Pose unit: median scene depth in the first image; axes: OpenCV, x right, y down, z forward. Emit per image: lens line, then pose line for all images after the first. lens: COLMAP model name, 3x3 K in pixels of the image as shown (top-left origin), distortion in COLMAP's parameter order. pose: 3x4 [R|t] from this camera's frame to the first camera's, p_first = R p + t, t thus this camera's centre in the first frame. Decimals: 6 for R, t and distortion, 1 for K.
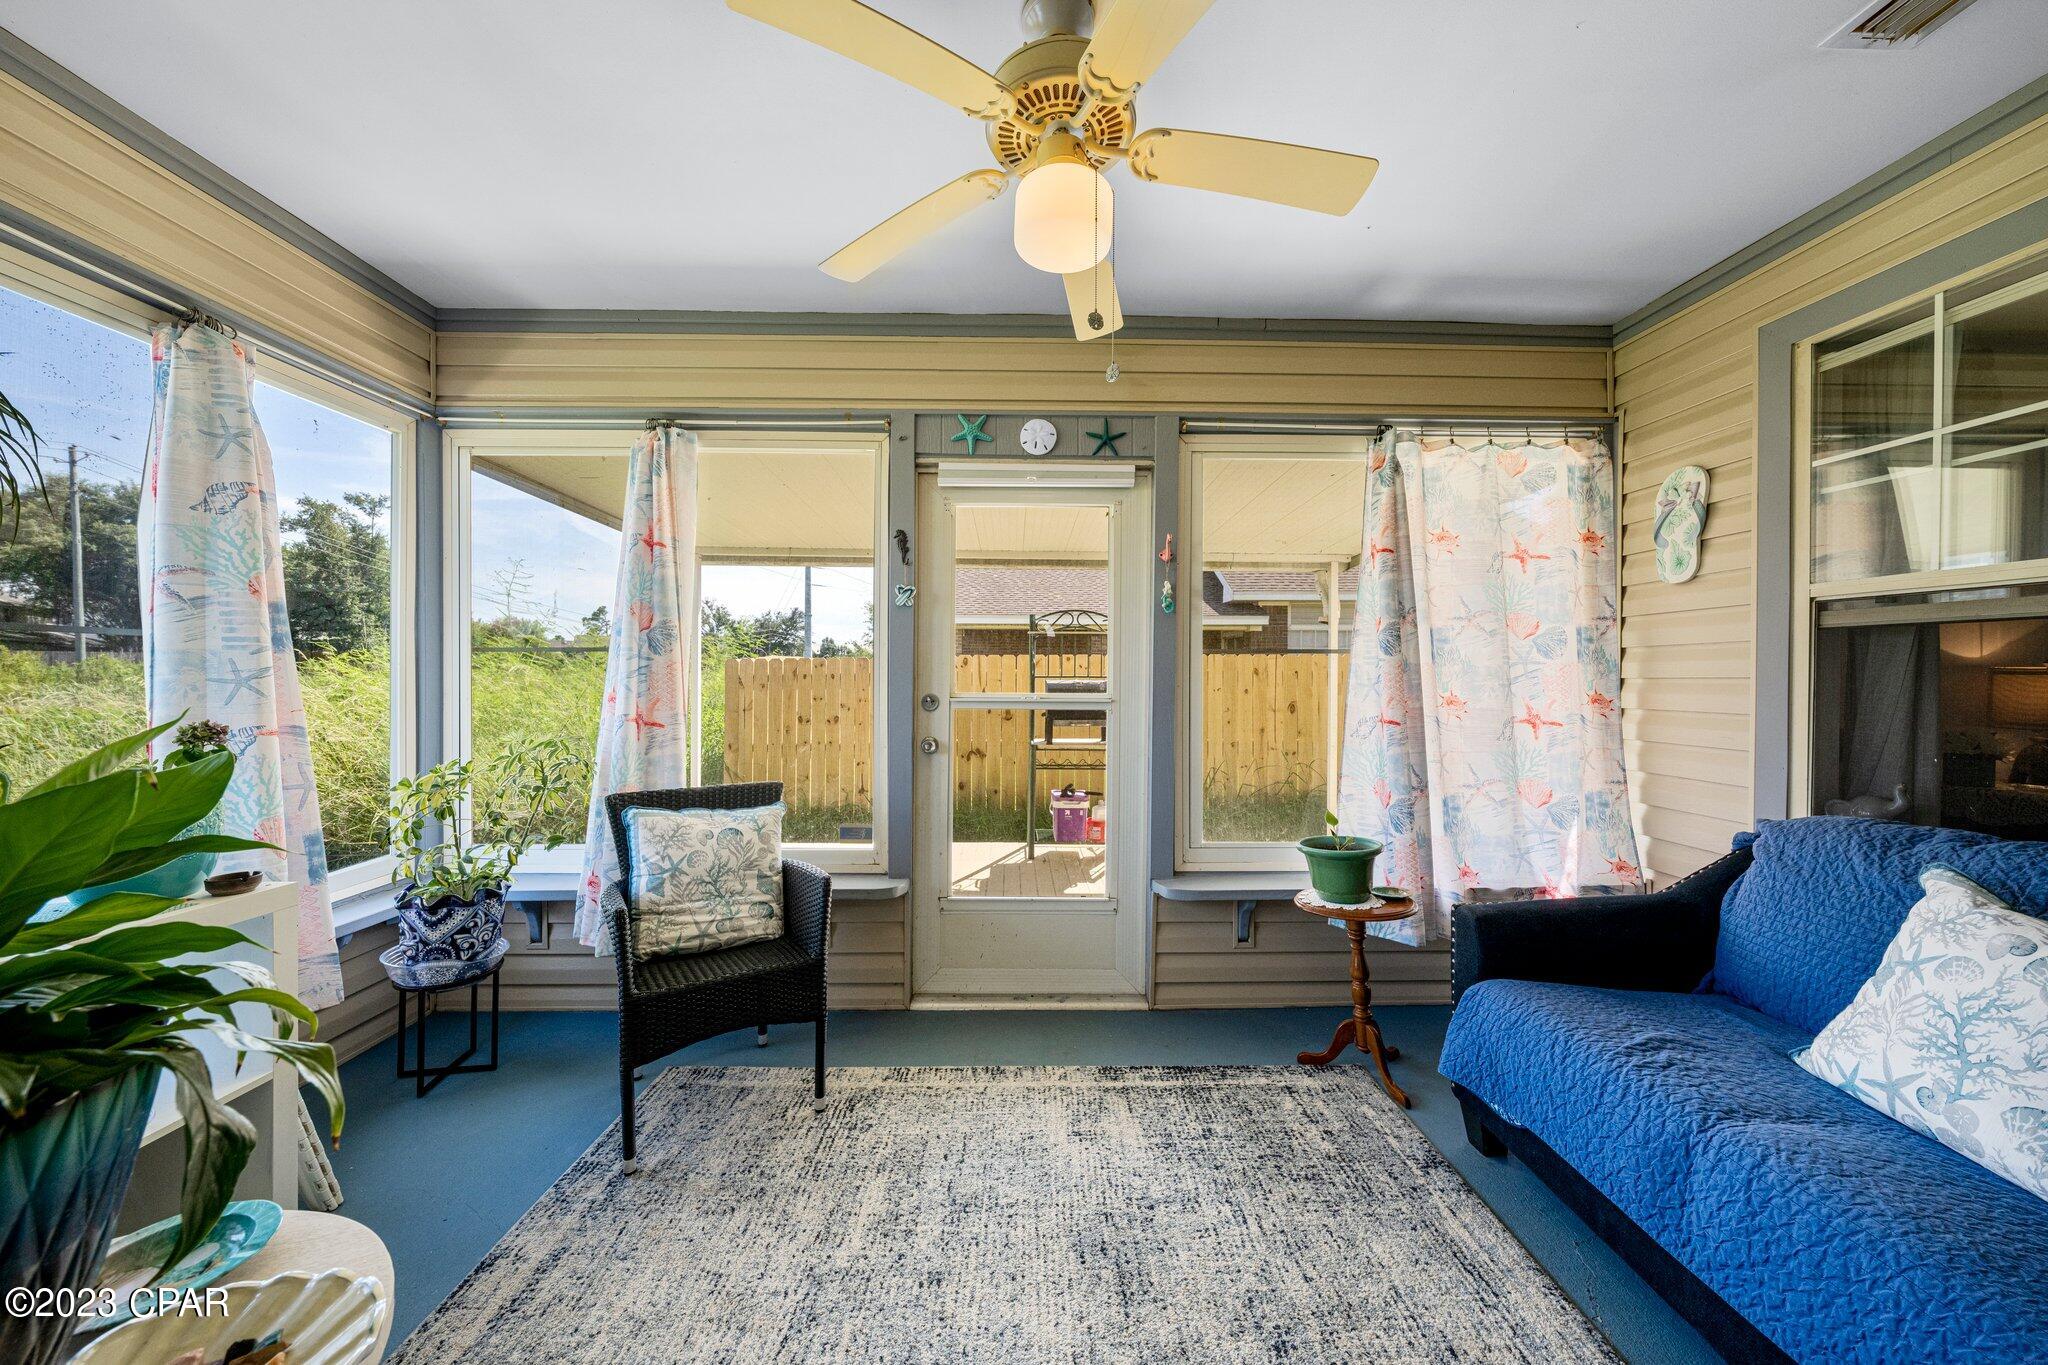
lens RADIAL K [[697.1, 0, 1029.1], [0, 697.1, 682.4], [0, 0, 1]] dist [-0.000009, 0.000007]
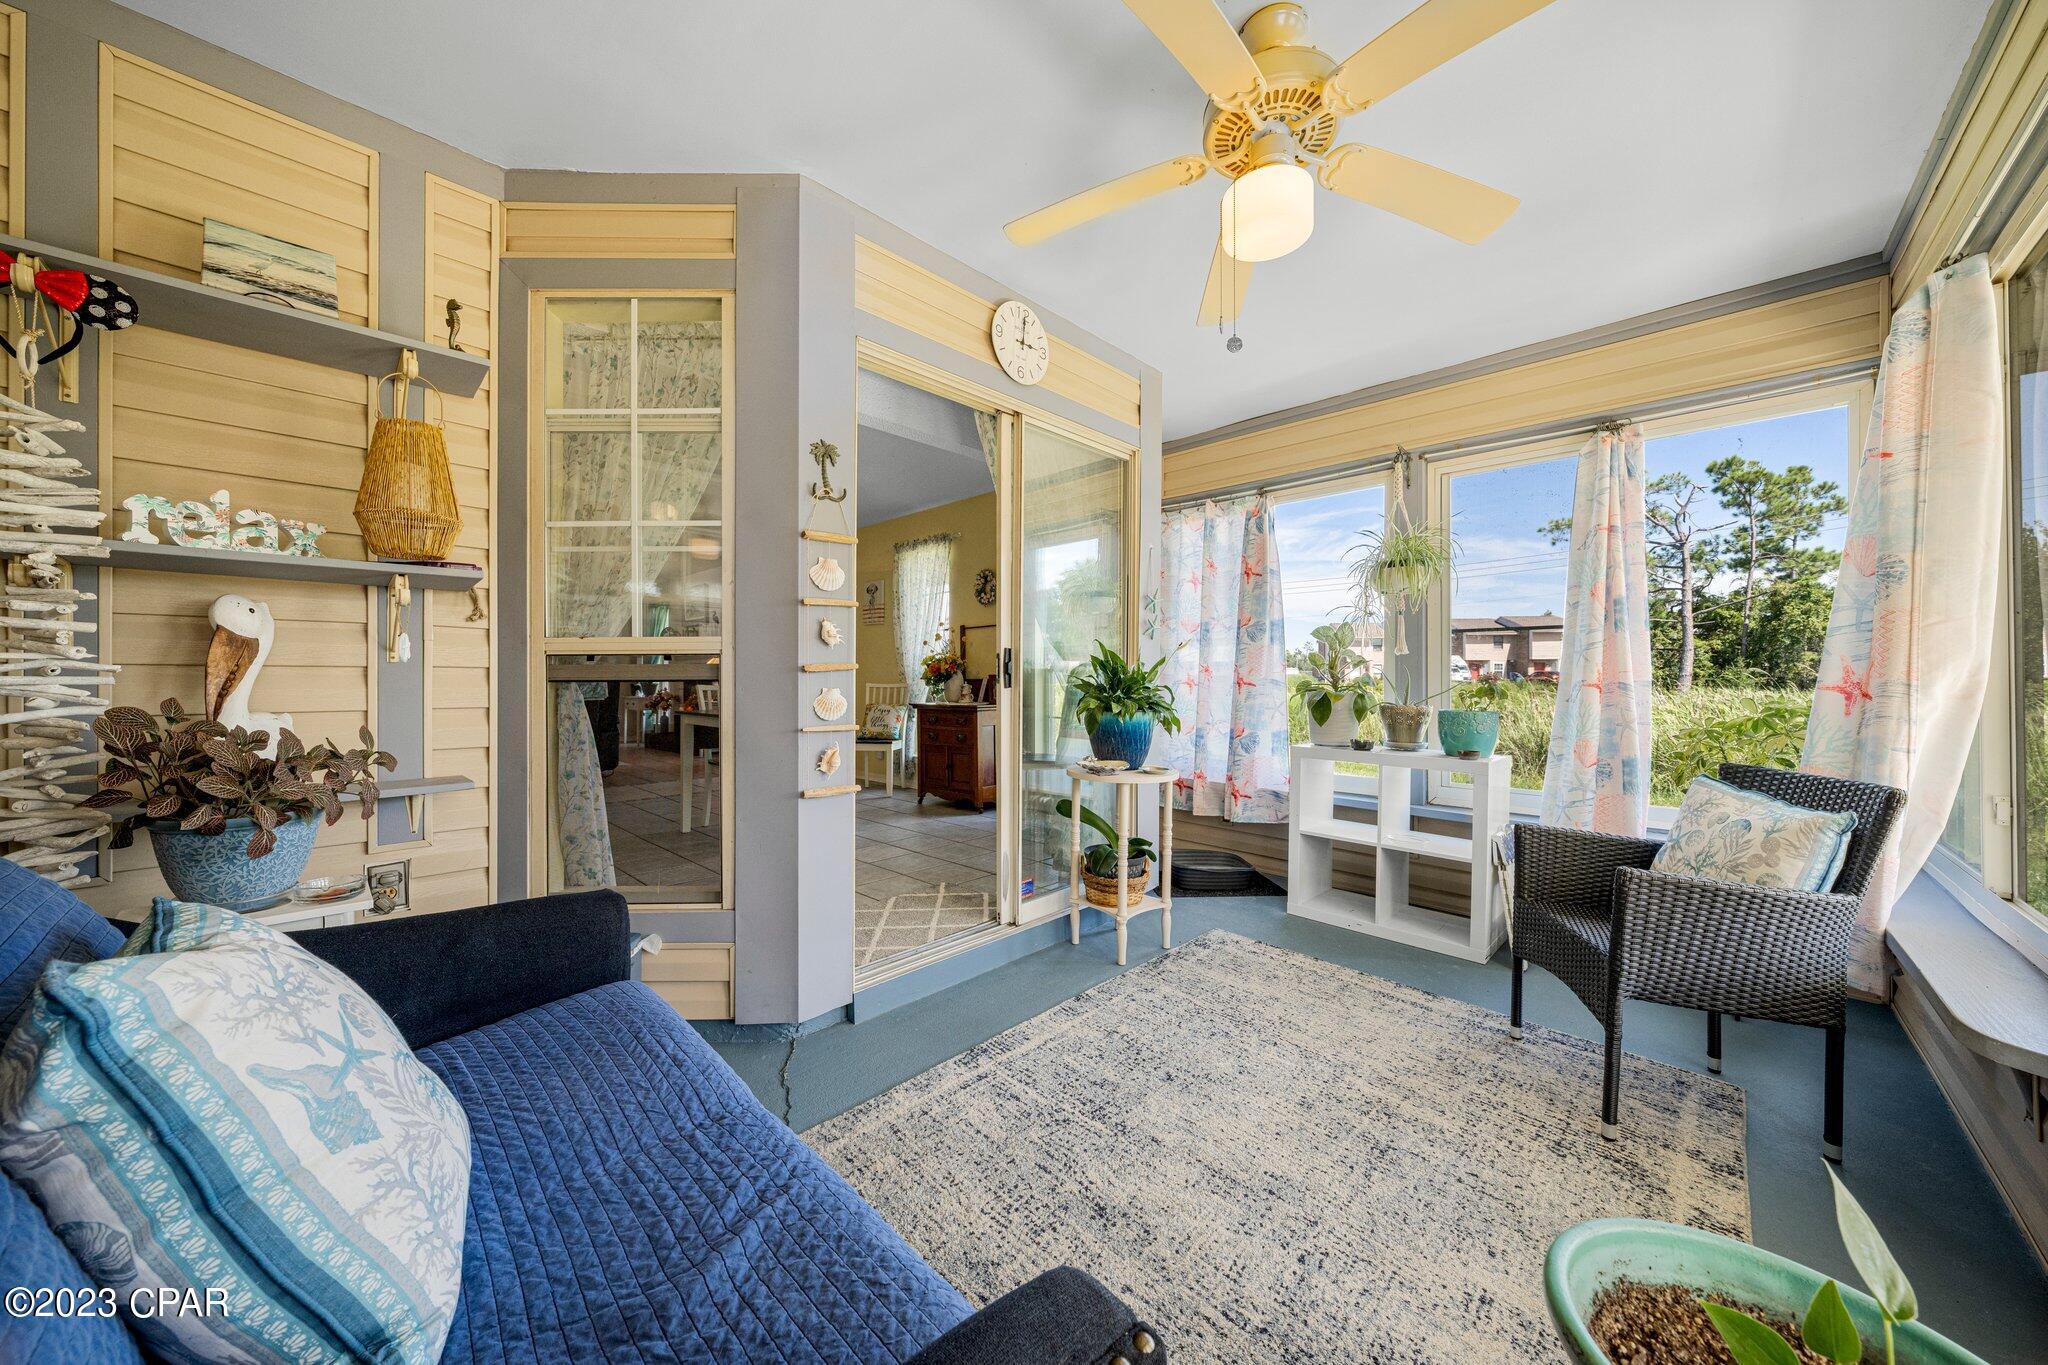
lens RADIAL K [[697.1, 0, 1027.1], [0, 697.1, 684.4], [0, 0, 1]] dist [-0.000009, 0.000007]
pose [[-0.713729, -0.003932, -0.700411, 1.111931], [-0.009960, 0.999940, 0.004537, 0.094886], [0.700351, 0.010214, -0.713726, 1.540853]]
